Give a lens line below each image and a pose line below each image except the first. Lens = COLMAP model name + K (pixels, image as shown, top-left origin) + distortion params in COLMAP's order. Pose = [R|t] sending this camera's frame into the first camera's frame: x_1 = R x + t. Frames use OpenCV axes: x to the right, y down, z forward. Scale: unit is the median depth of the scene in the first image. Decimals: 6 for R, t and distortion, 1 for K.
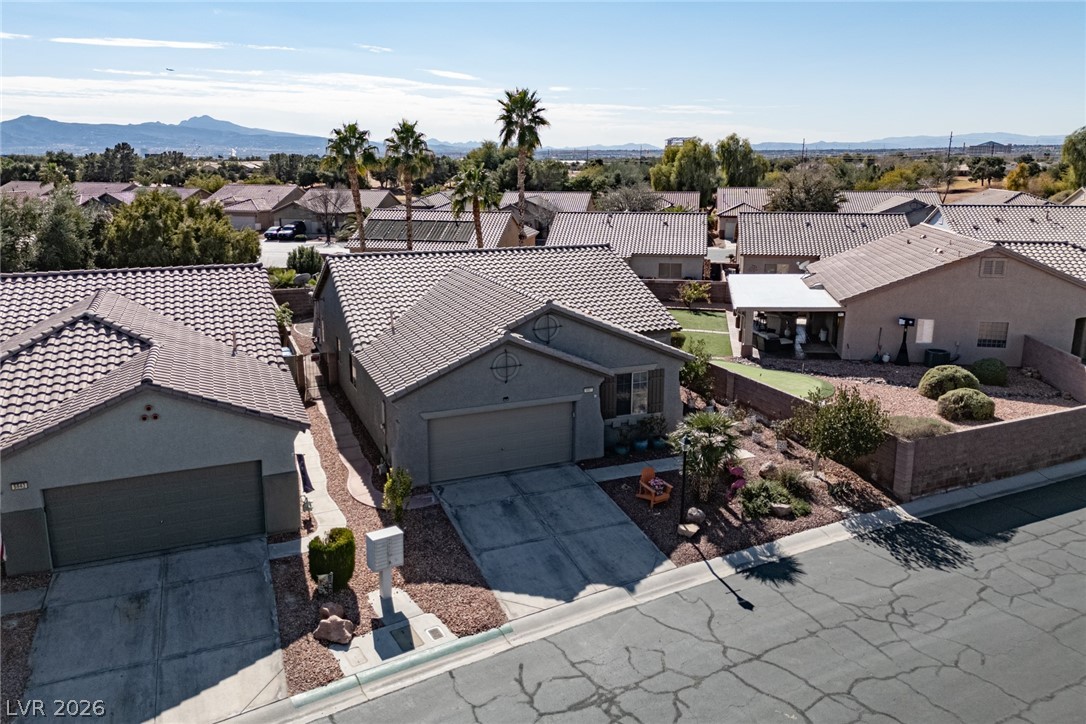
lens RADIAL K [[799.7, 0, 552.9], [0, 799.7, 326.4], [0, 0, 1]] dist [0.073066, -0.076529]
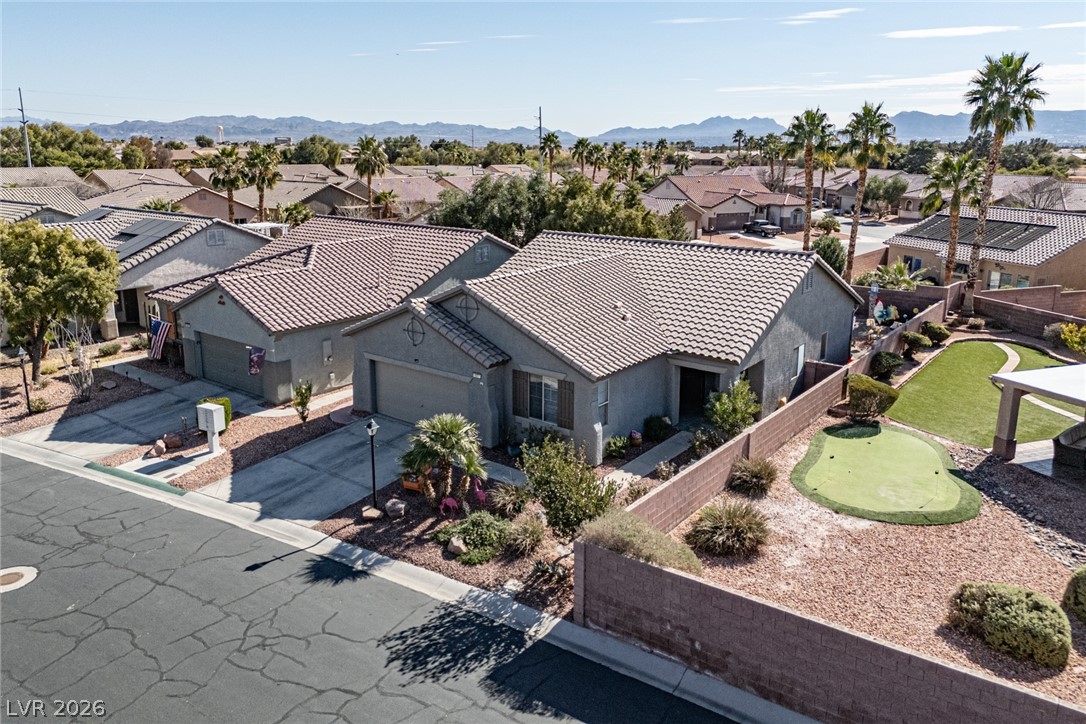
lens RADIAL K [[799.7, 0, 552.9], [0, 799.7, 326.4], [0, 0, 1]] dist [0.073066, -0.076529]
pose [[0.498815, 0.193441, -0.844846, 1.126251], [-0.181355, 0.976492, 0.116508, -0.140099], [0.847522, 0.095101, 0.522170, 0.663616]]
